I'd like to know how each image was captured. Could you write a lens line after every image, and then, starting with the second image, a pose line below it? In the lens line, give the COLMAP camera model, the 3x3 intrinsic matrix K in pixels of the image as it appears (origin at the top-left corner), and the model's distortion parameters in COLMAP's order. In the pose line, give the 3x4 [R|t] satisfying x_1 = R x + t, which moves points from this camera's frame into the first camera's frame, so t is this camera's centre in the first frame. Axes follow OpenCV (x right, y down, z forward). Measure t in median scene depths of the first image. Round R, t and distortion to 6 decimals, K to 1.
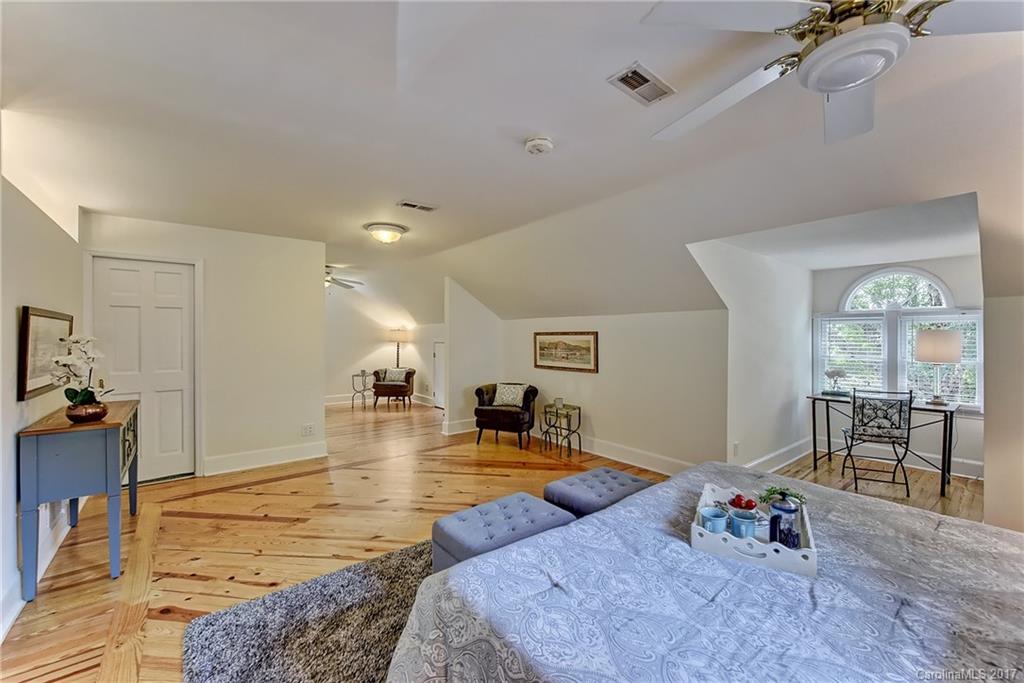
lens RADIAL K [[409.5, 0, 512.0], [0, 409.5, 341.5], [0, 0, 1]] dist [-0.001787, -0.000304]
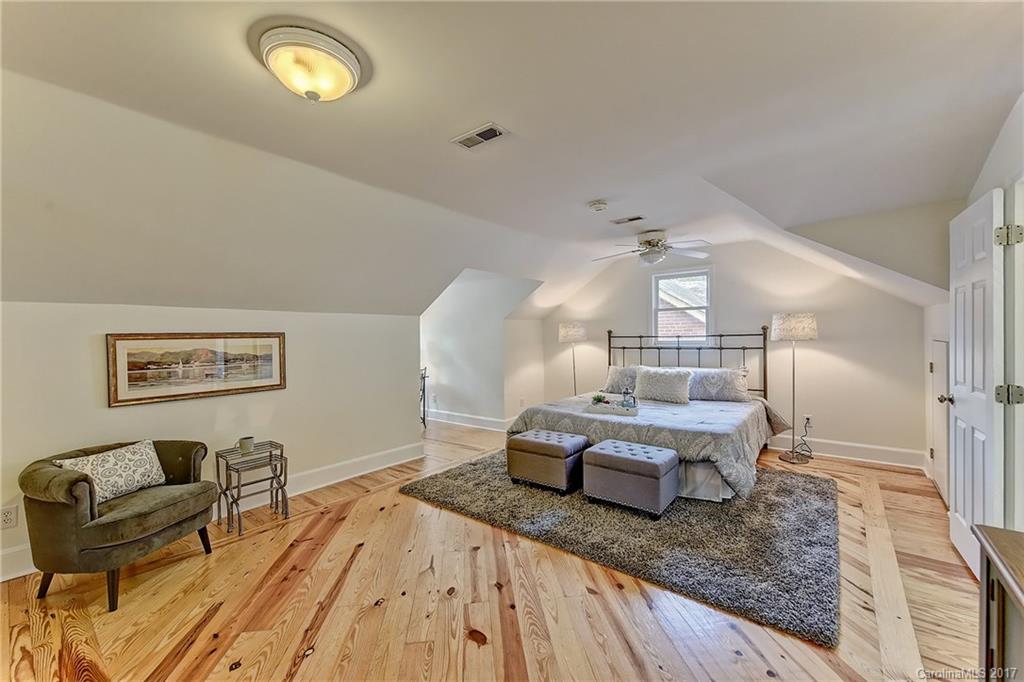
lens RADIAL K [[409.5, 0, 512.0], [0, 409.5, 341.0], [0, 0, 1]] dist [-0.001787, -0.000304]
pose [[-0.223284, -0.011788, 0.974682, -0.599549], [0.031540, 0.999316, 0.019311, -0.010195], [-0.974243, 0.035054, -0.222760, 0.744851]]
